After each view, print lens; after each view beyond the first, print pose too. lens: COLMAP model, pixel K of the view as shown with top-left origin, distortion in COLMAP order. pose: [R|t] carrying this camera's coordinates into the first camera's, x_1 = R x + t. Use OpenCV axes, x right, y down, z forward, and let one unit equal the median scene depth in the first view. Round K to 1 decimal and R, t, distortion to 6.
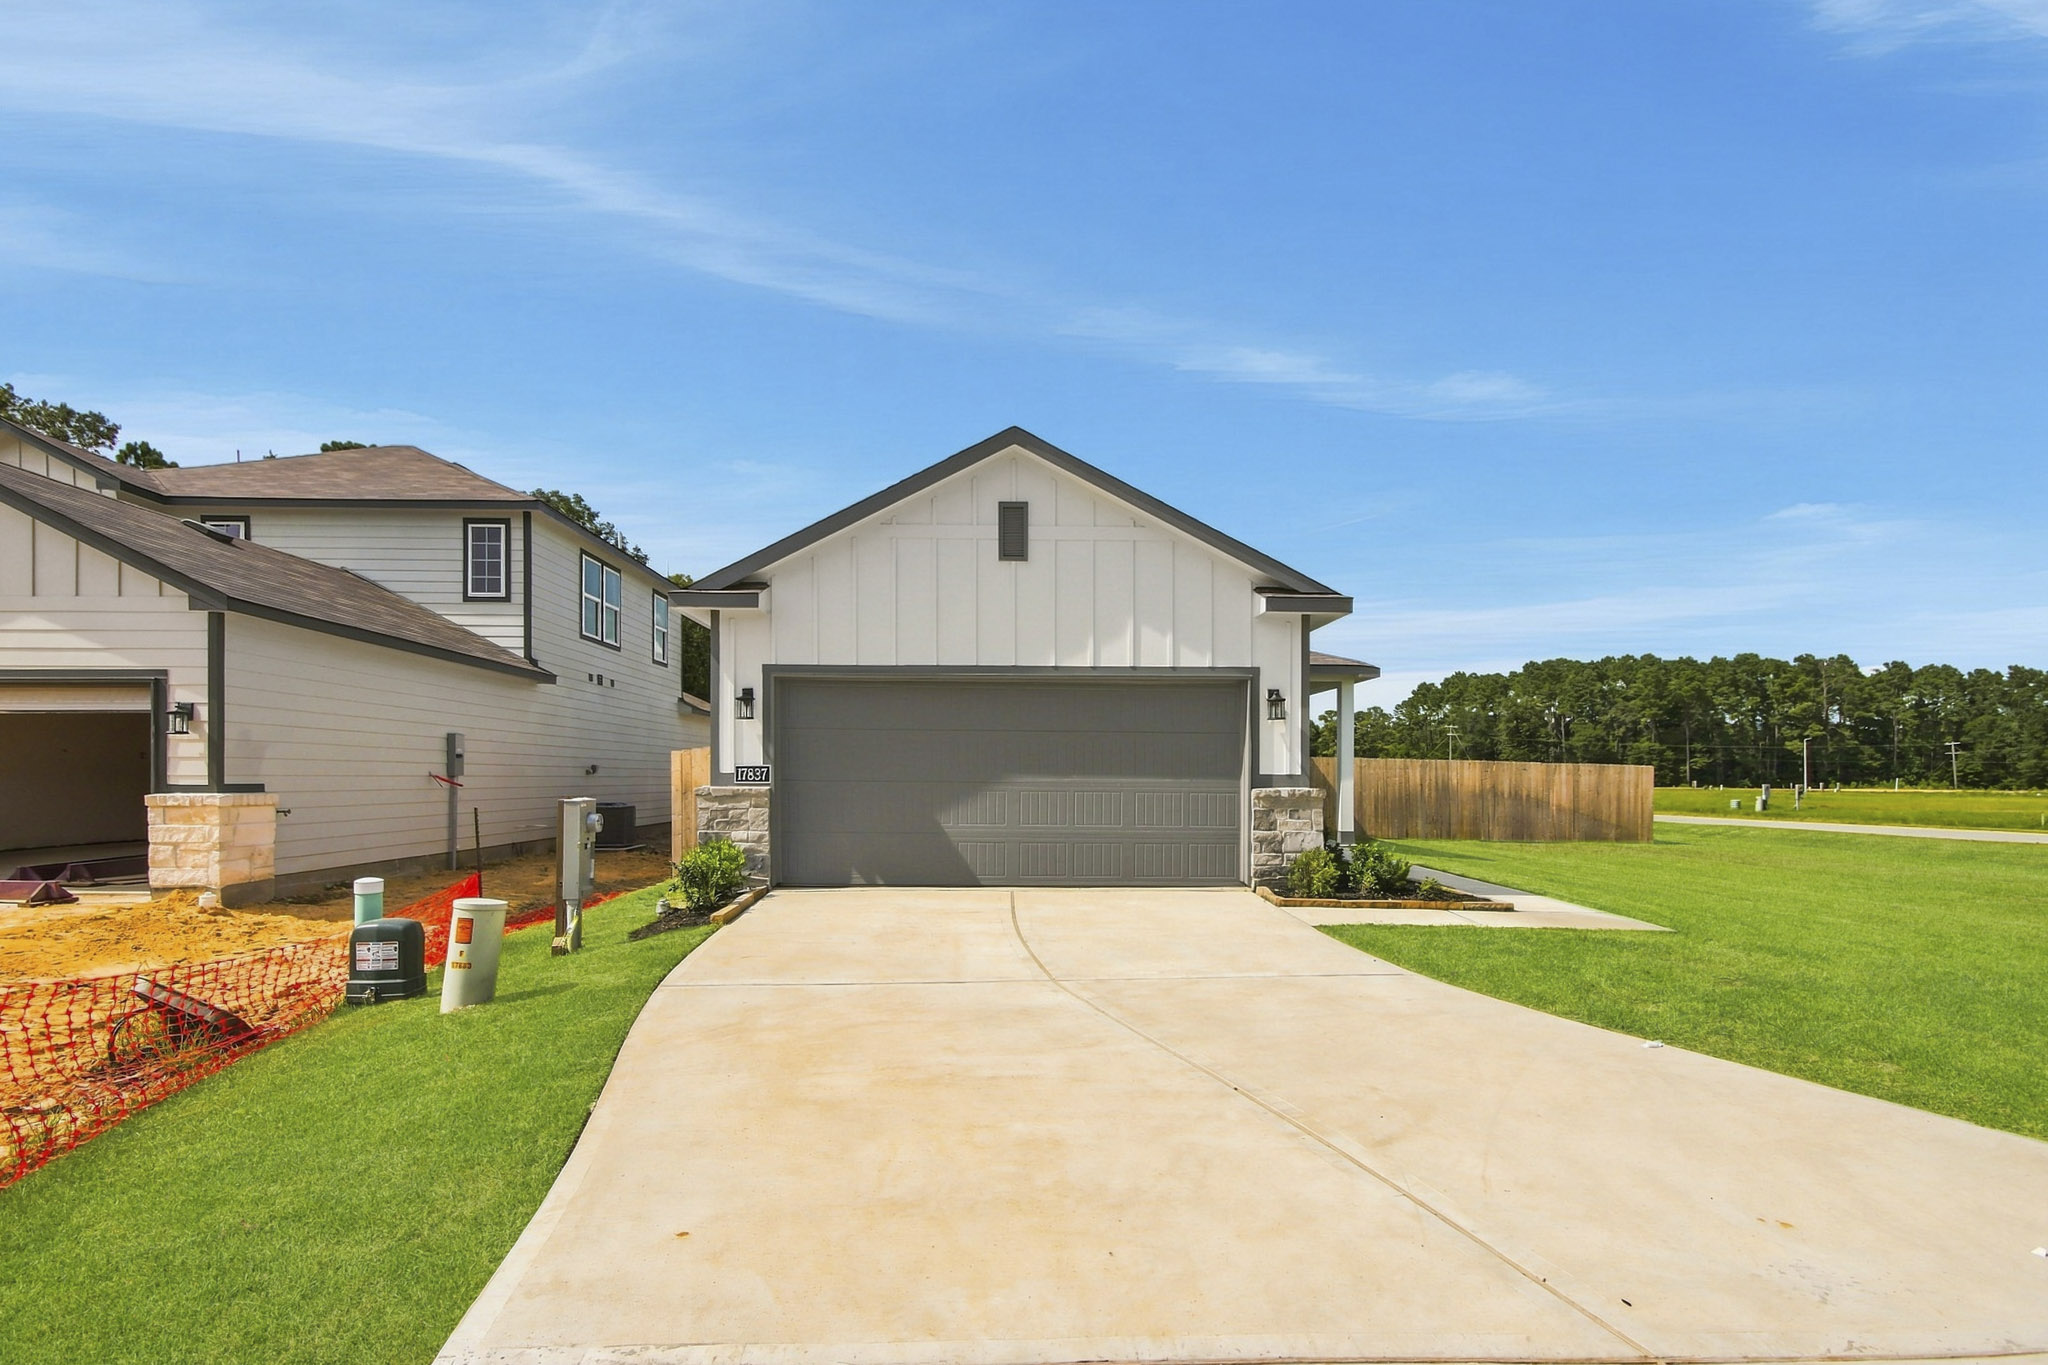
lens RADIAL K [[942.8, 0, 1023.9], [0, 942.8, 731.2], [0, 0, 1]] dist [0.007971, 0.000082]
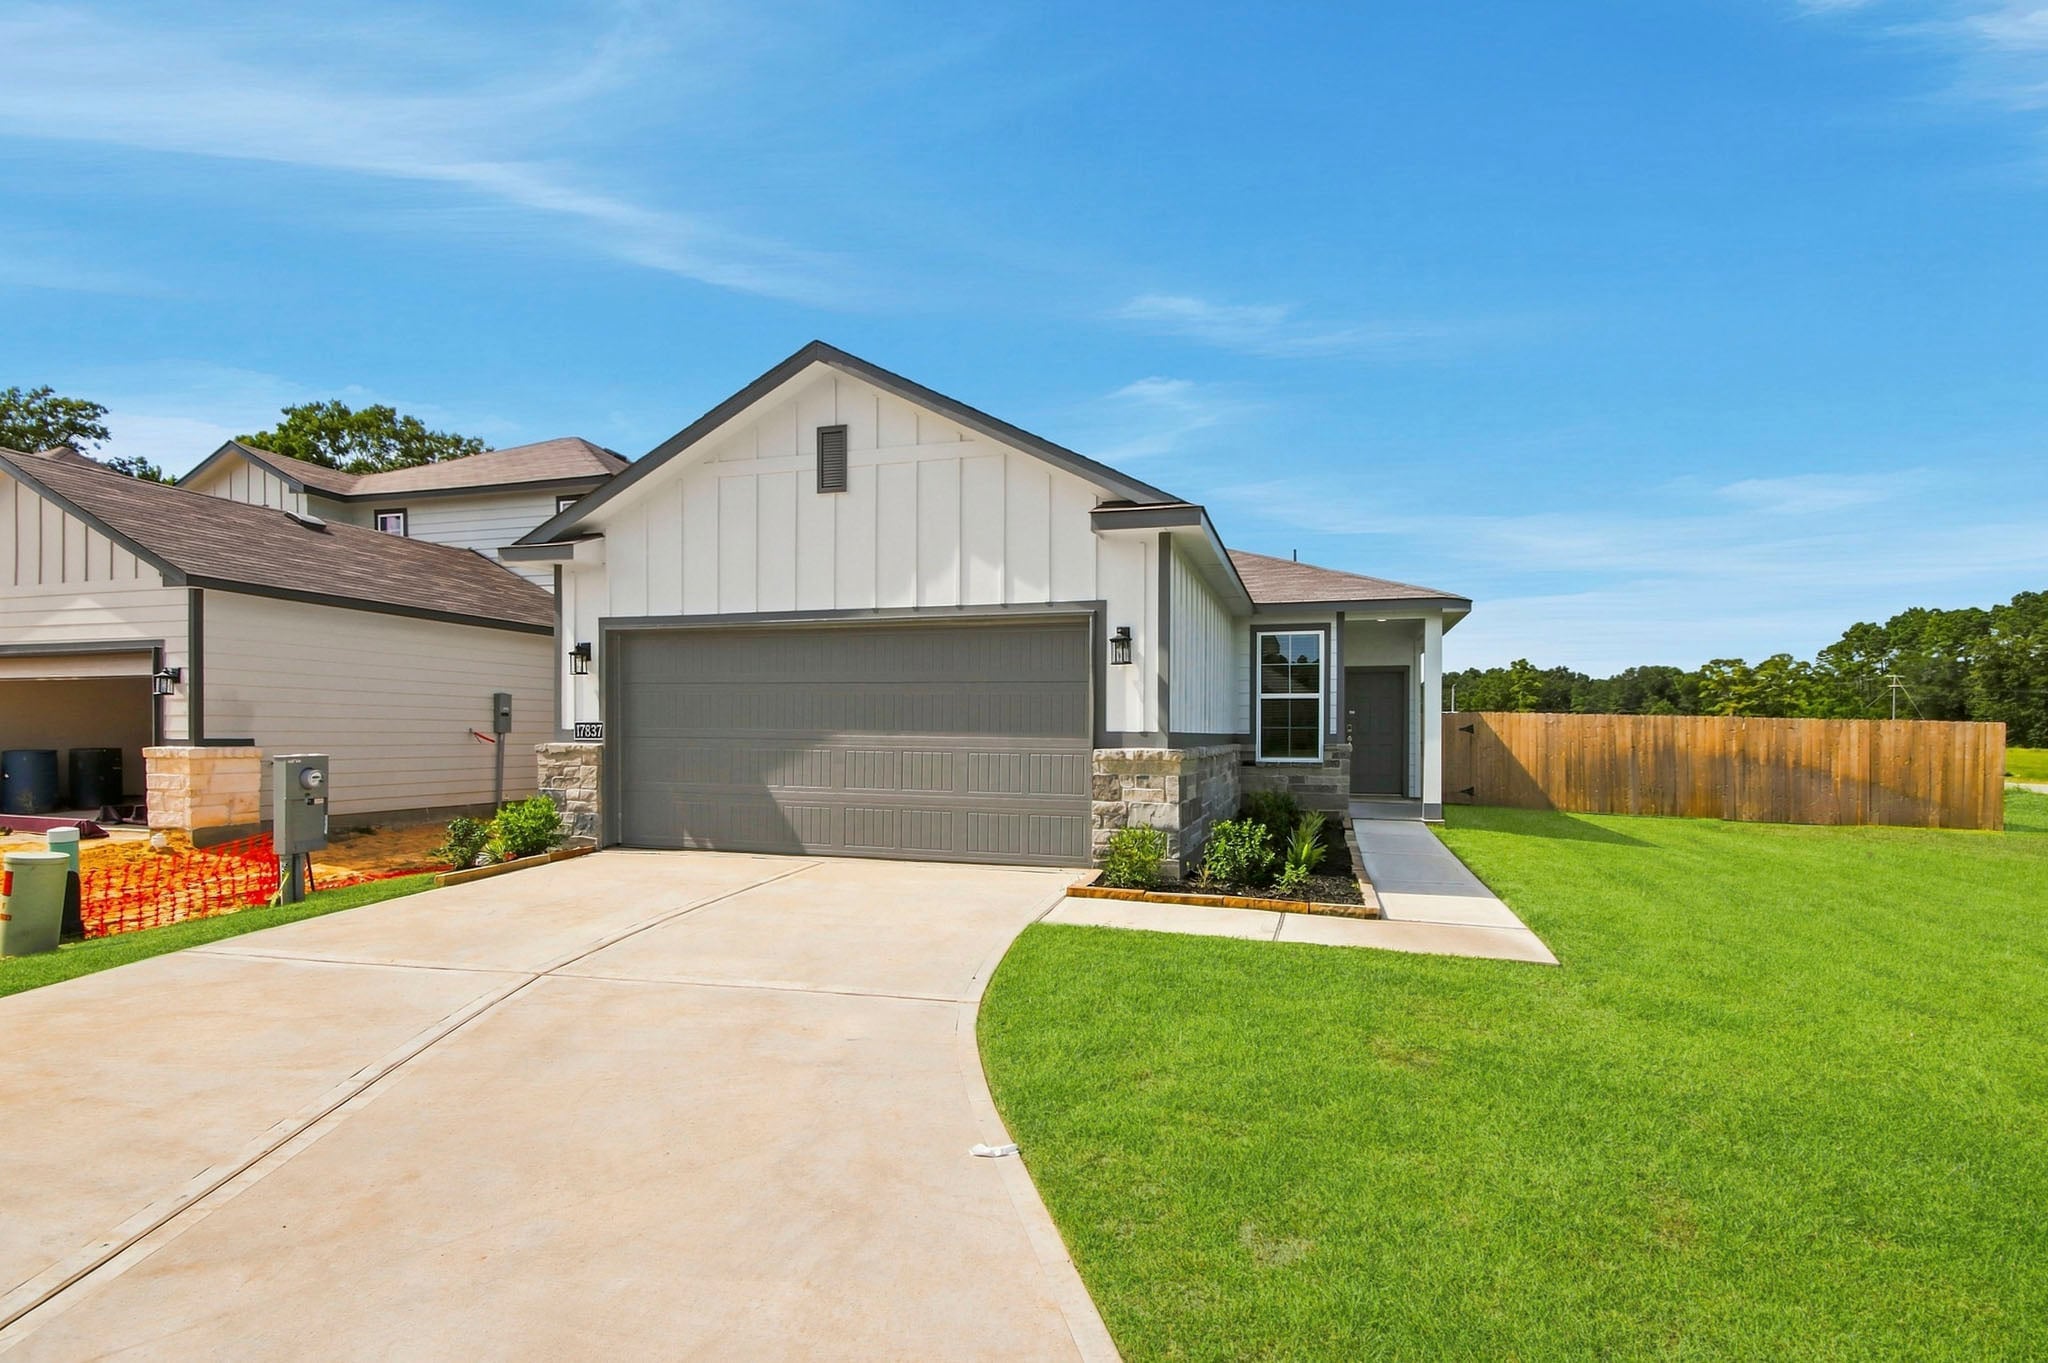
lens RADIAL K [[951.0, 0, 1020.0], [0, 951.0, 692.6], [0, 0, 1]] dist [0.011589, 0.000529]
pose [[0.953115, -0.010722, -0.302418, 0.432370], [0.011713, 0.999930, 0.001464, 0.009891], [0.302382, -0.004938, 0.953174, 0.194536]]
